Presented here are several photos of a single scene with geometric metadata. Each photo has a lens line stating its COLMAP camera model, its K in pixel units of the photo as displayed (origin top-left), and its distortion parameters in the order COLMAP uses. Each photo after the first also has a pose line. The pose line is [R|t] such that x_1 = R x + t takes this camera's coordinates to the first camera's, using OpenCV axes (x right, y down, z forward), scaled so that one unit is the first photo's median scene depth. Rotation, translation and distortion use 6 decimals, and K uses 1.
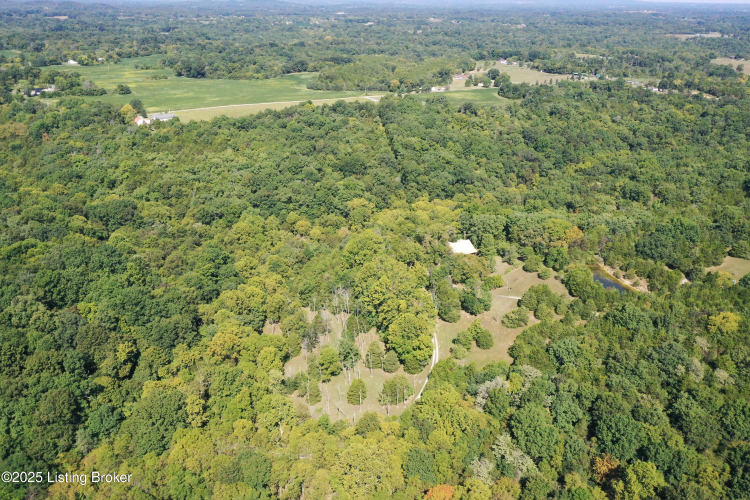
lens RADIAL K [[594.6, 0, 375.0], [0, 594.6, 250.0], [0, 0, 1]] dist [0.001875, -0.004163]
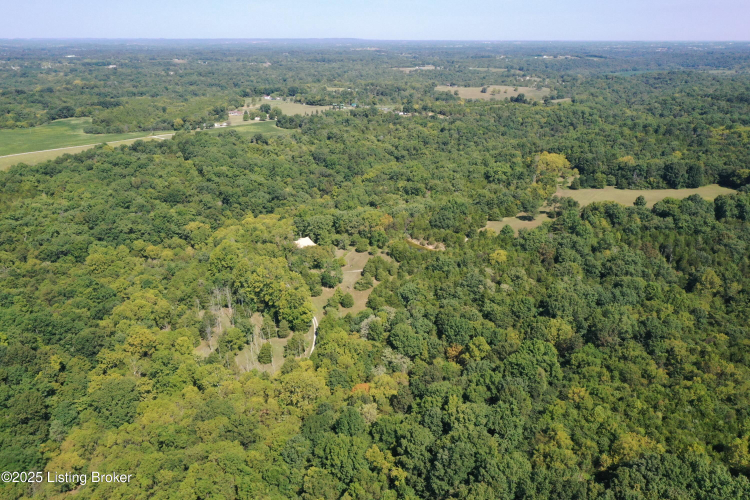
lens RADIAL K [[594.6, 0, 375.0], [0, 594.6, 250.0], [0, 0, 1]] dist [0.001875, -0.004163]
pose [[0.914829, -0.145399, 0.376759, -0.123691], [0.166808, 0.985682, -0.024639, 0.042284], [-0.367782, 0.085386, 0.925984, -0.131552]]
